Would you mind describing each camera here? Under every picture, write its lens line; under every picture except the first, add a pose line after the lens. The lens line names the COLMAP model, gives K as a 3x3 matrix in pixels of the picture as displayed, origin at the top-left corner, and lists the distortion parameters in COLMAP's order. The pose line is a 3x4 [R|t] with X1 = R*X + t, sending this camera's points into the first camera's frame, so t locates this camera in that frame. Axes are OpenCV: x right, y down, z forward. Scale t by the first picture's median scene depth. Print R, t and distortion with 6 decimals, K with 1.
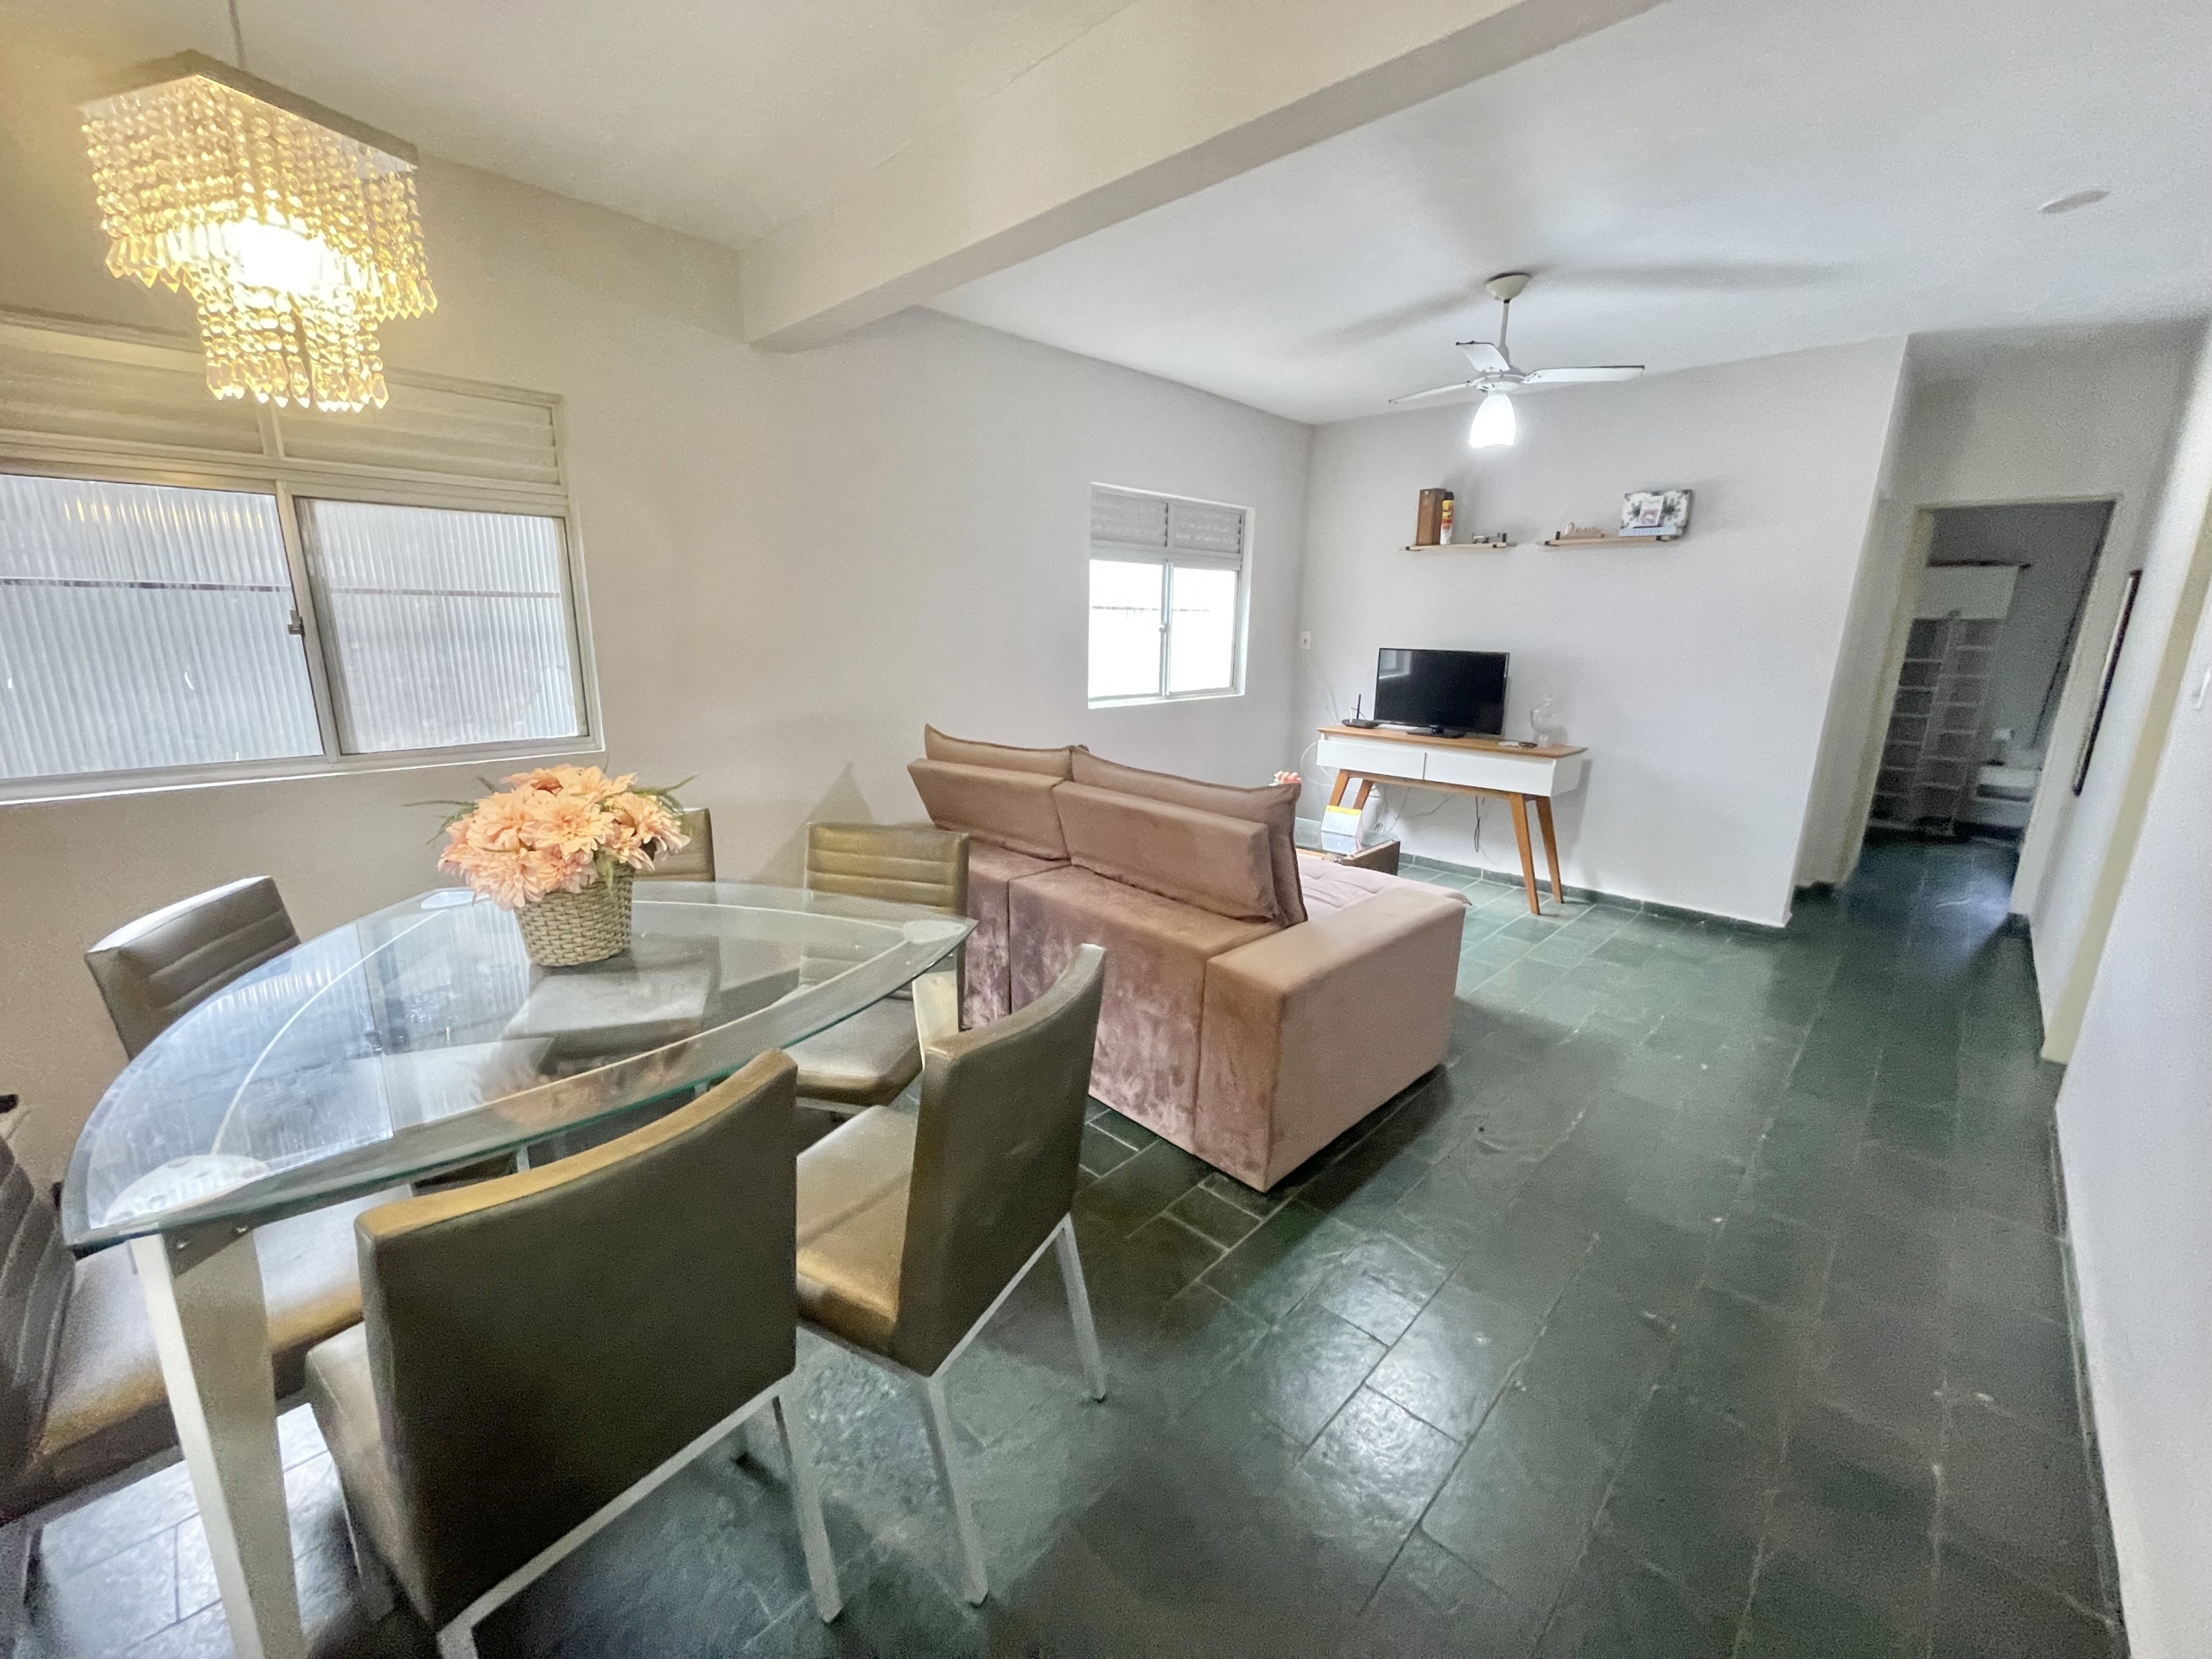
lens RADIAL K [[895.4, 0, 1120.6], [0, 895.4, 838.3], [0, 0, 1]] dist [0.003986, 0.000967]
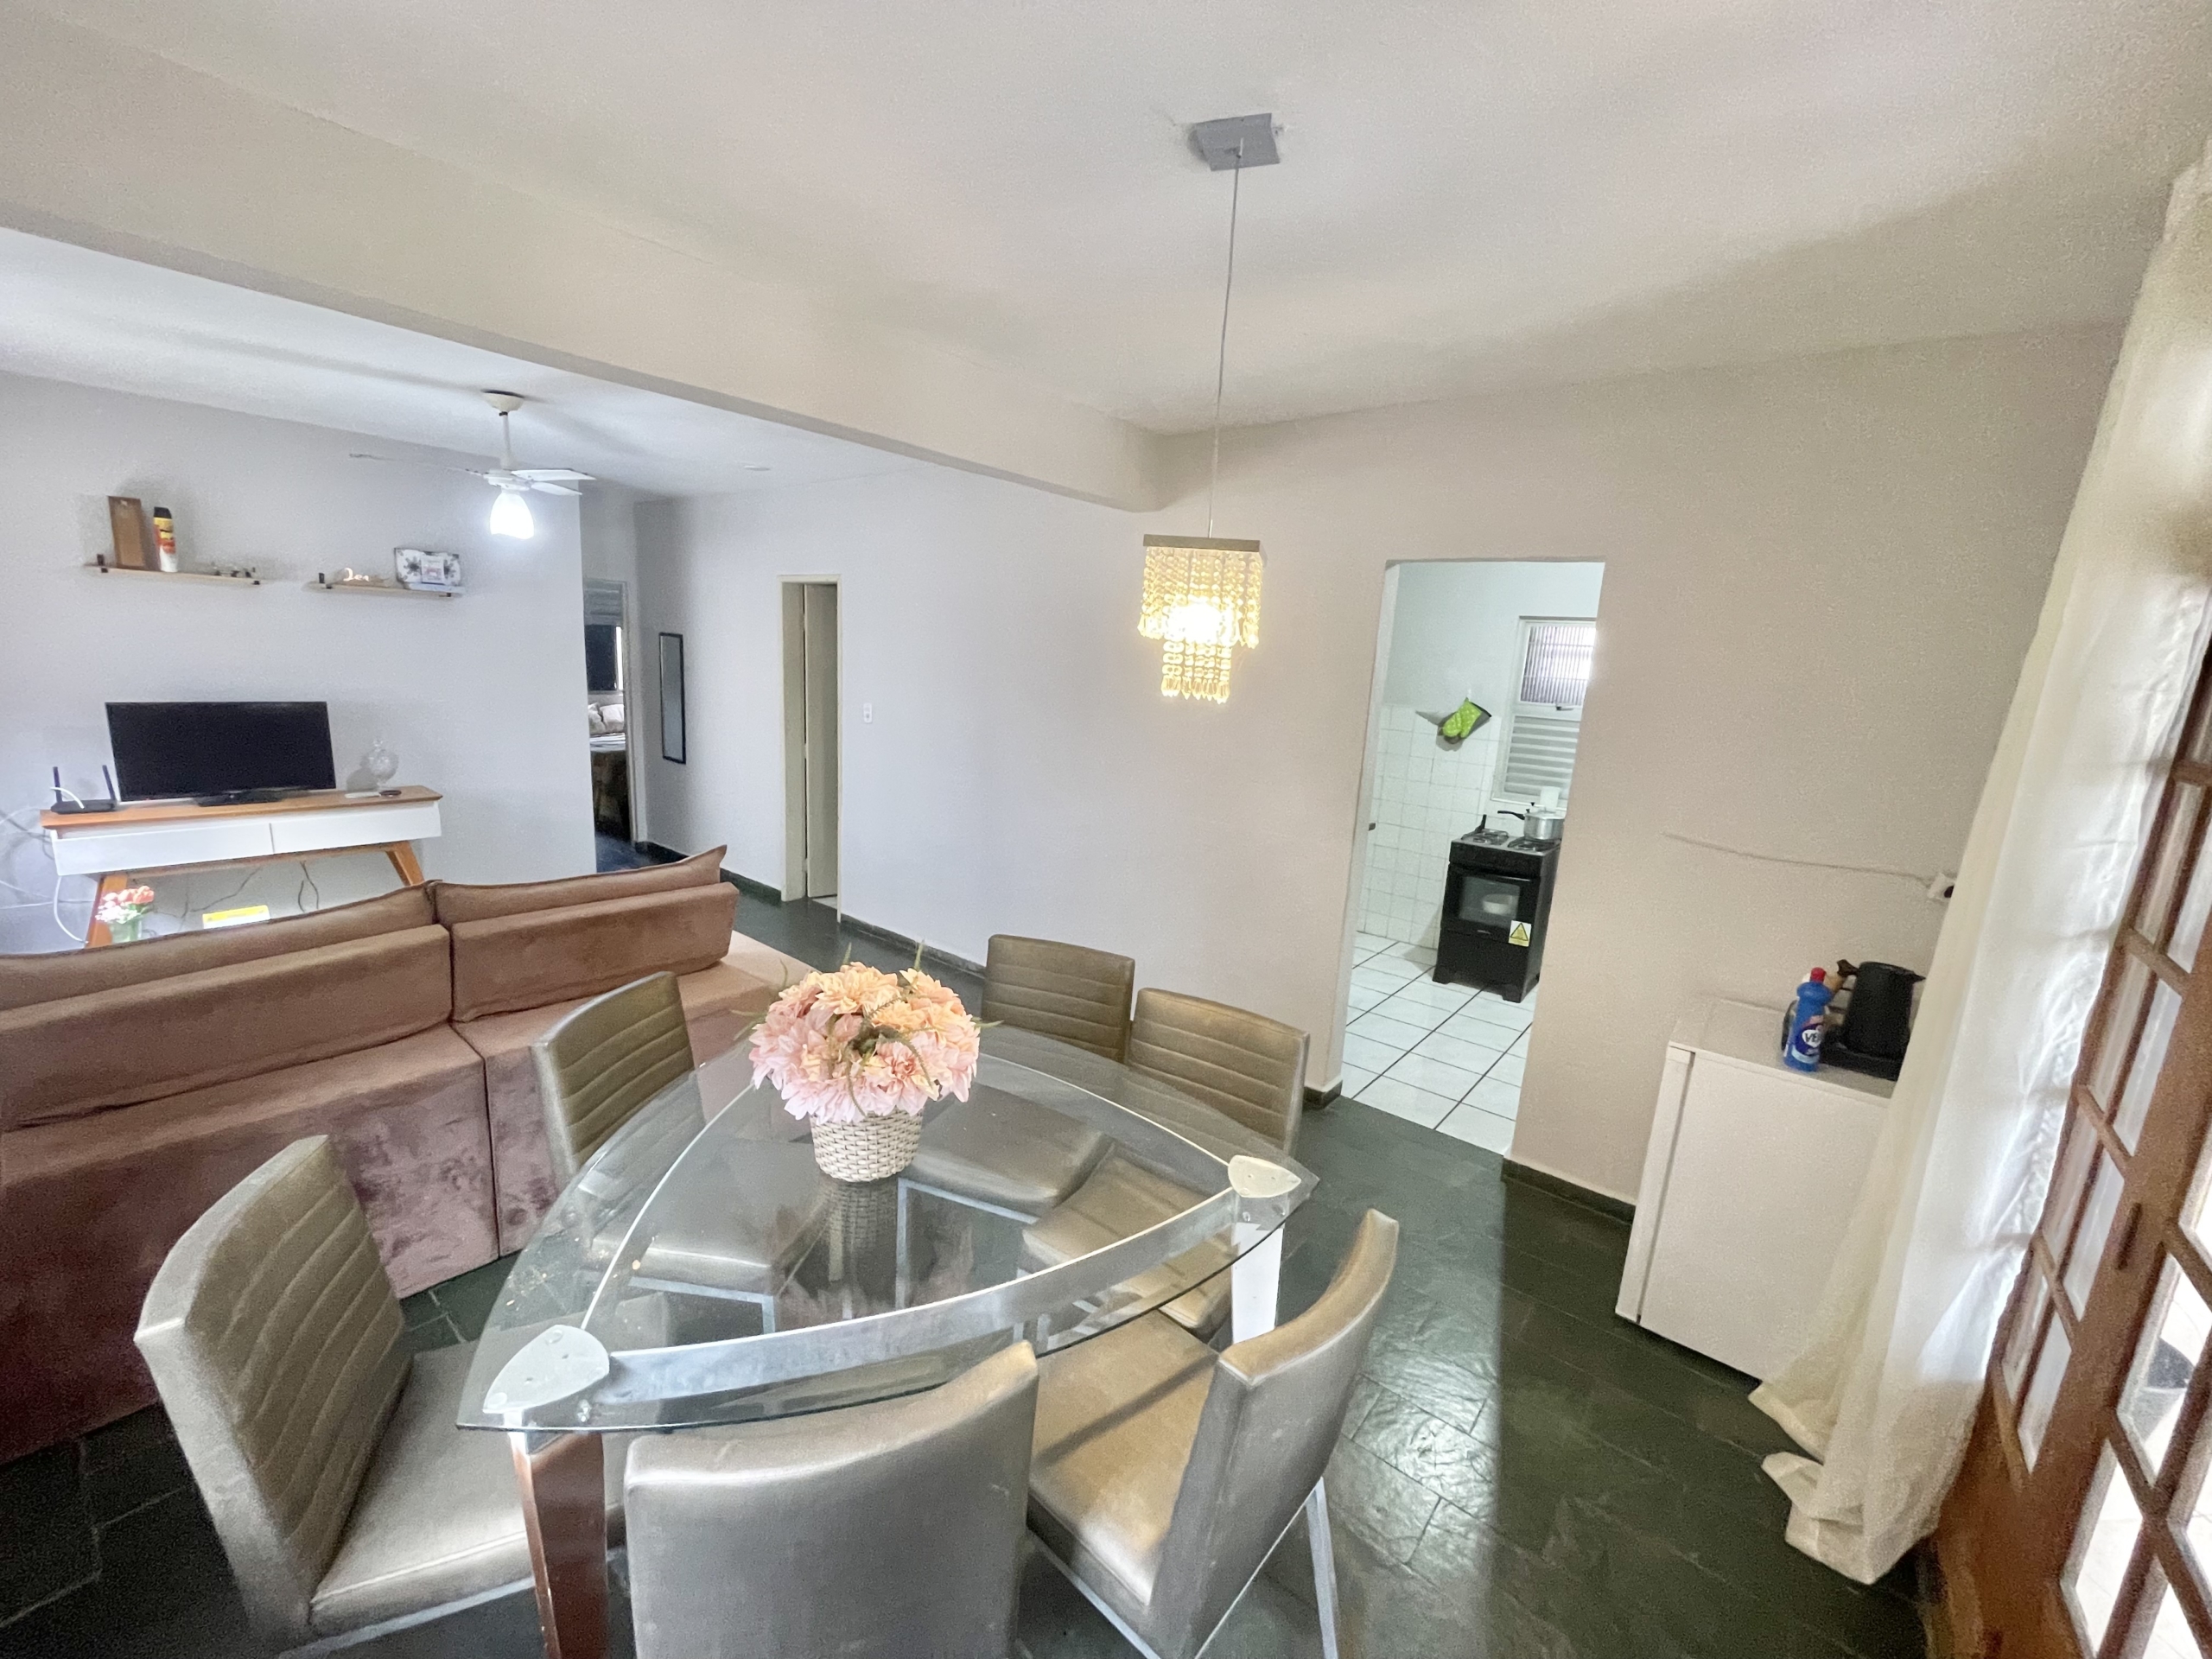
lens RADIAL K [[895.4, 0, 1101.8], [0, 895.4, 825.5], [0, 0, 1]] dist [0.003986, 0.000967]
pose [[-0.096713, -0.213493, 0.972146, -0.565856], [0.183538, 0.956149, 0.228239, -0.144206], [-0.978244, 0.200499, -0.053288, 0.276210]]
